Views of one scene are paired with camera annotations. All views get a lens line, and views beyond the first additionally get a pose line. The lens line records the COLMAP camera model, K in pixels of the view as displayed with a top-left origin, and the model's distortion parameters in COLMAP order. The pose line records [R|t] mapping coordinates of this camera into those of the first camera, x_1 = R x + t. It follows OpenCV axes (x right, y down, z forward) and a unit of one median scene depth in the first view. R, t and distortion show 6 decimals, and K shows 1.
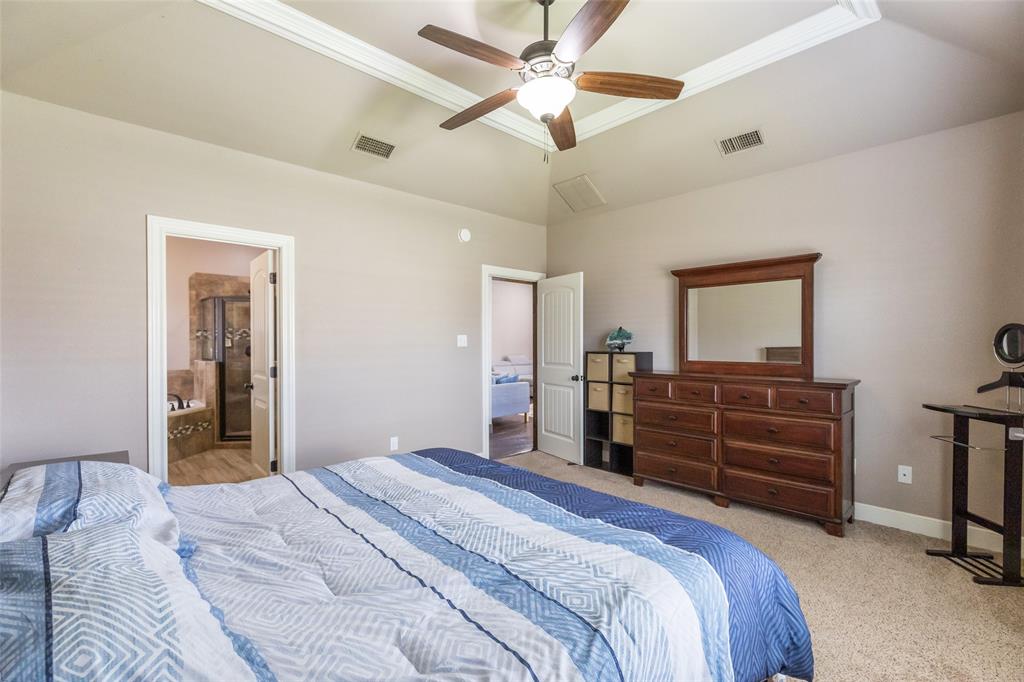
lens RADIAL K [[463.0, 0, 509.9], [0, 463.0, 346.0], [0, 0, 1]] dist [0.005651, -0.000283]
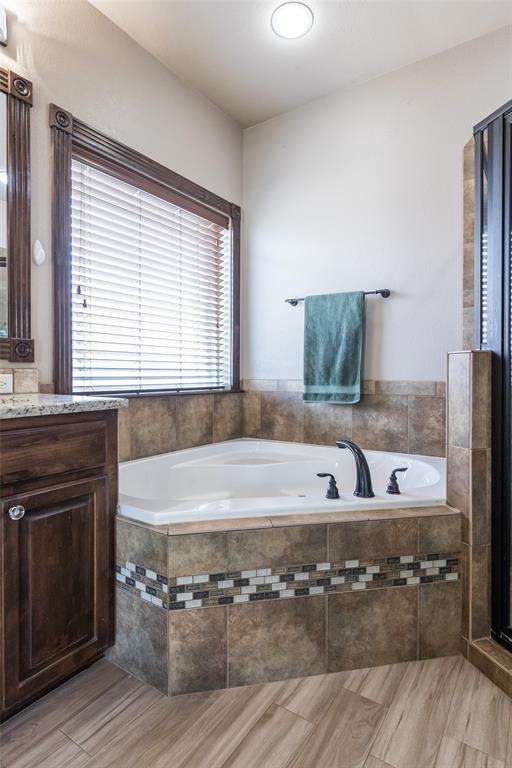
lens RADIAL K [[424.8, 0, 255.1], [0, 424.8, 375.3], [0, 0, 1]] dist [0.003696, -0.000920]
pose [[0.227006, 0.009719, -0.973845, -0.384513], [-0.007219, 0.999940, 0.008297, 0.043902], [0.973866, 0.005147, 0.227063, 0.755896]]
